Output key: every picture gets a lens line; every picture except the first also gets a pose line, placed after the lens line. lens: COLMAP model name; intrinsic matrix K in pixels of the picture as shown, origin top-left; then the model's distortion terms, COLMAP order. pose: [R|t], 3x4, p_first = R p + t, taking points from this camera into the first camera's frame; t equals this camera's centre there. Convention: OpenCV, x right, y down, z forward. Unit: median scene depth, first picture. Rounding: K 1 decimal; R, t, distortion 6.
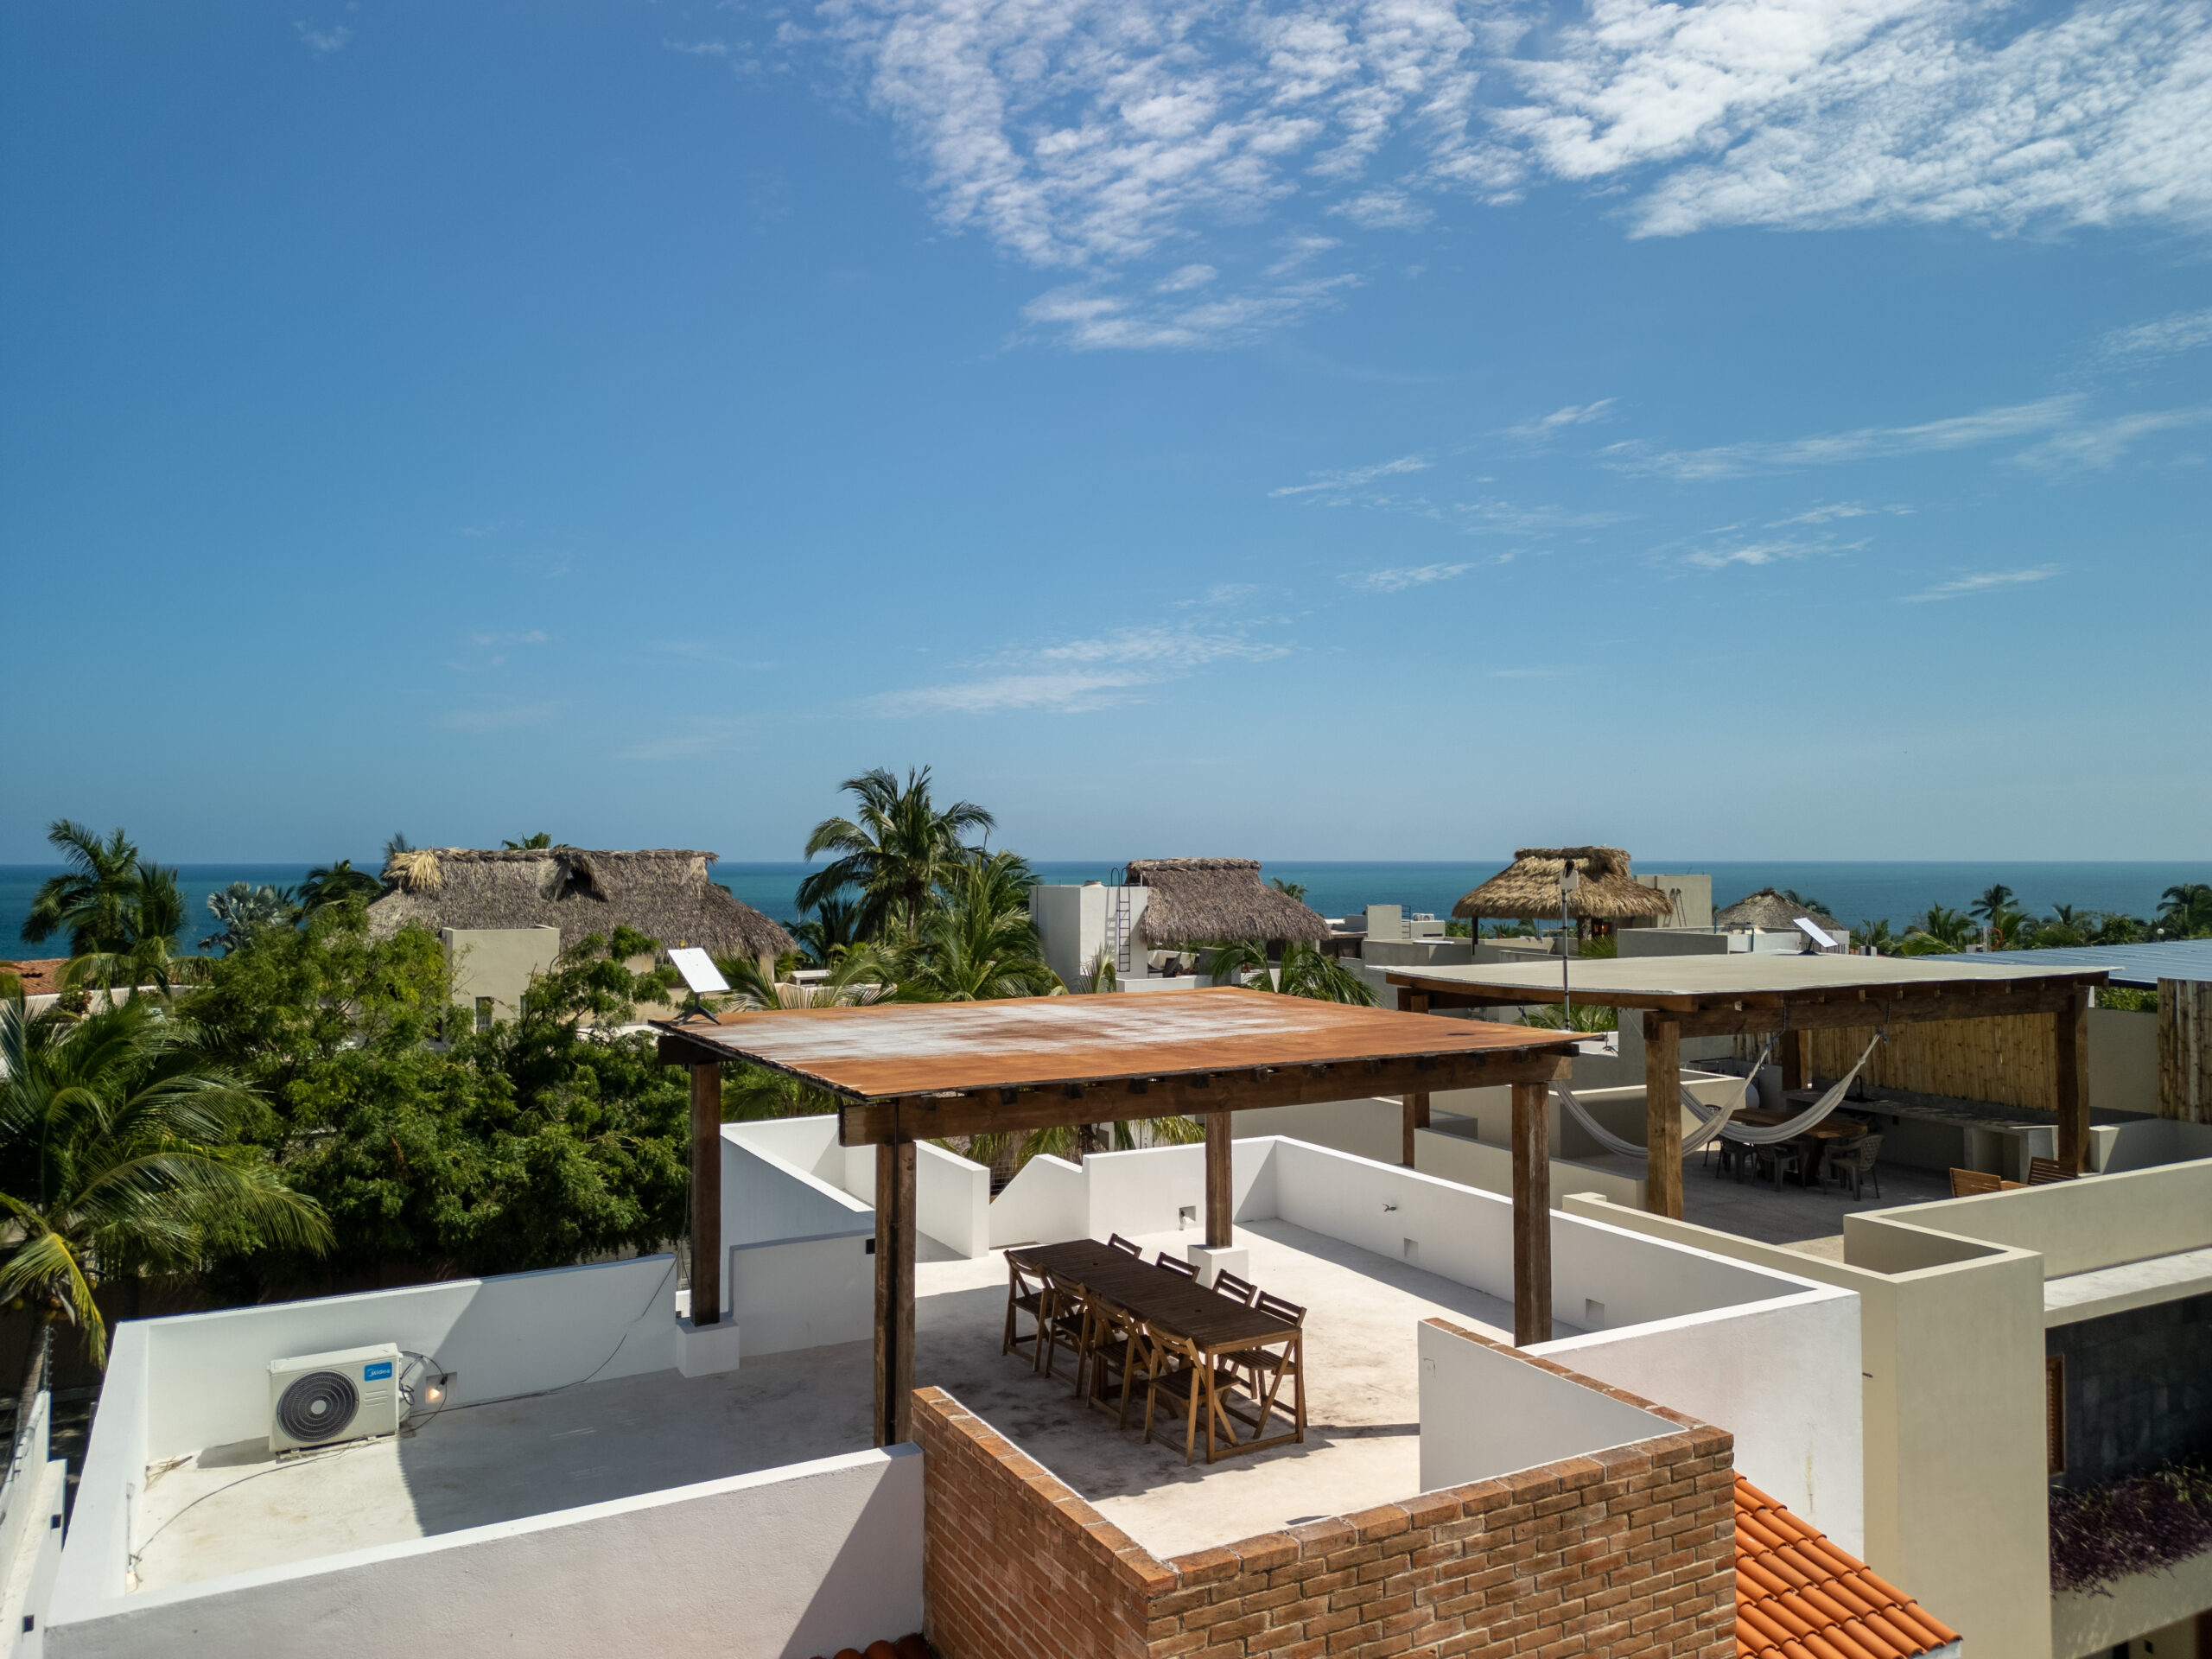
lens RADIAL K [[1562.1, 0, 1138.2], [0, 1562.1, 835.4], [0, 0, 1]] dist [0.077036, -0.073770]
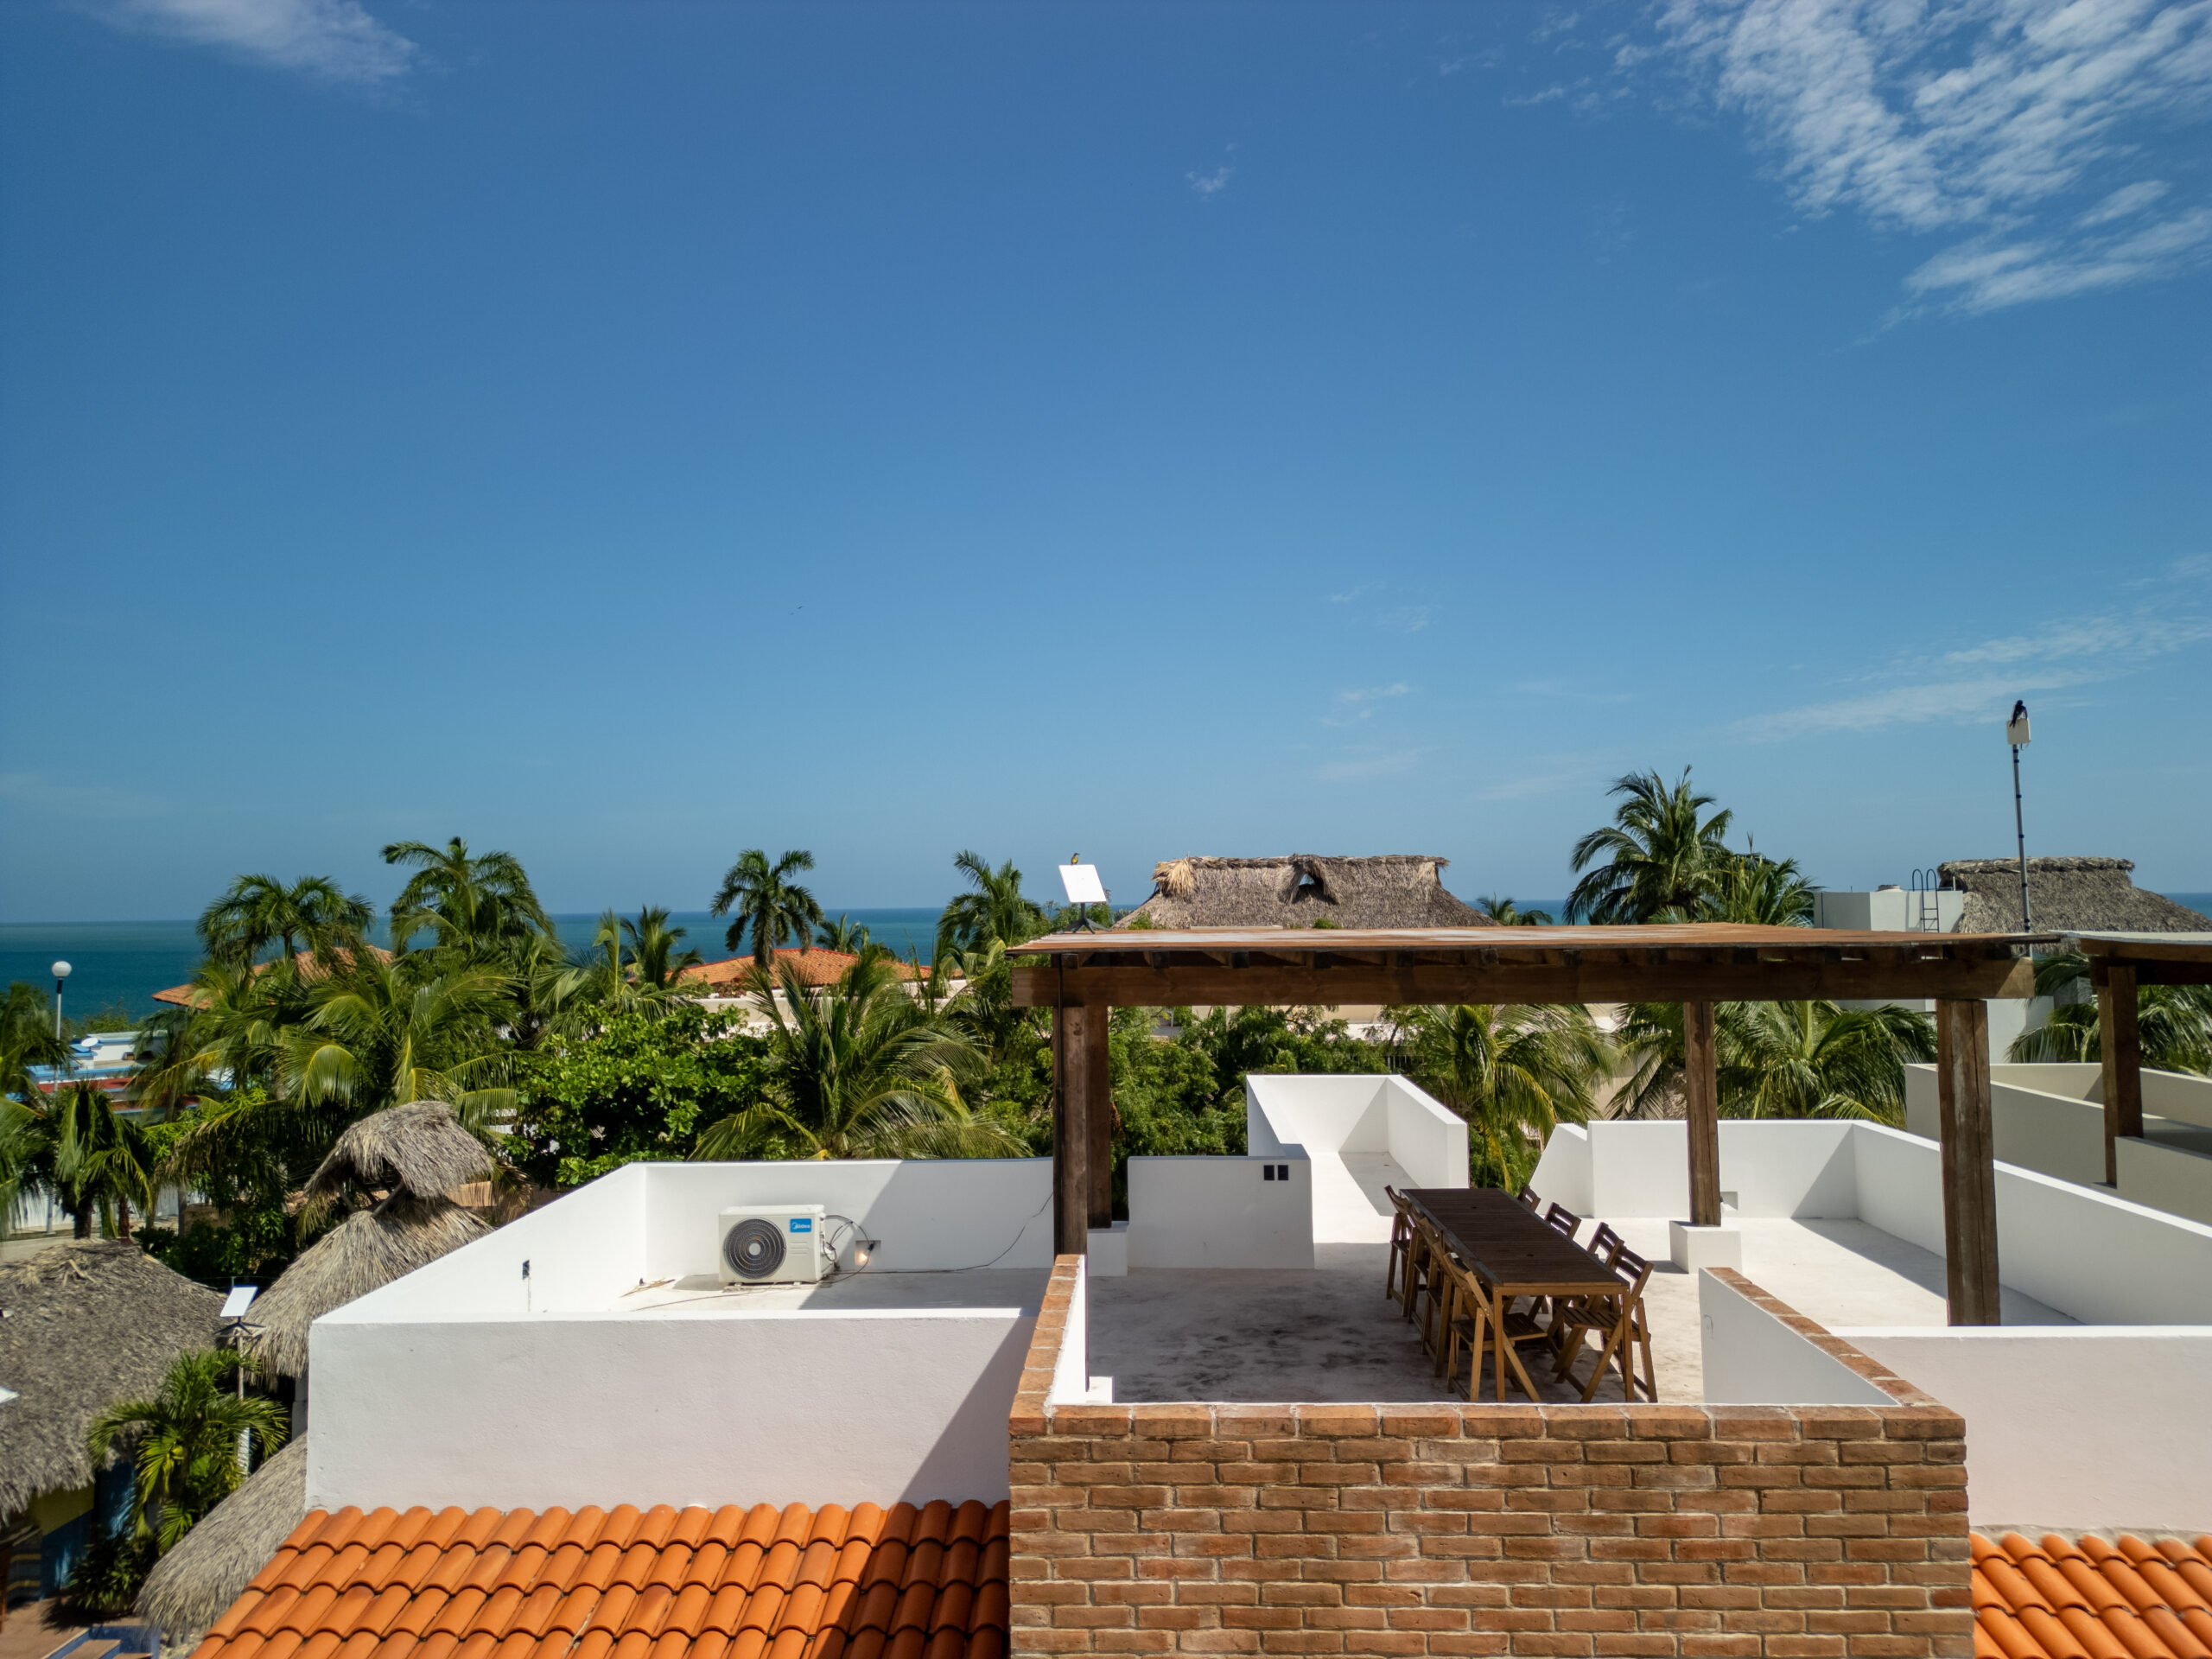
lens RADIAL K [[1562.1, 0, 1138.2], [0, 1562.1, 835.4], [0, 0, 1]] dist [0.077036, -0.073770]
pose [[0.860216, -0.034340, -0.508772, 0.406198], [0.022282, 0.999308, -0.029775, 0.124357], [0.509442, 0.014277, 0.860386, 0.190249]]
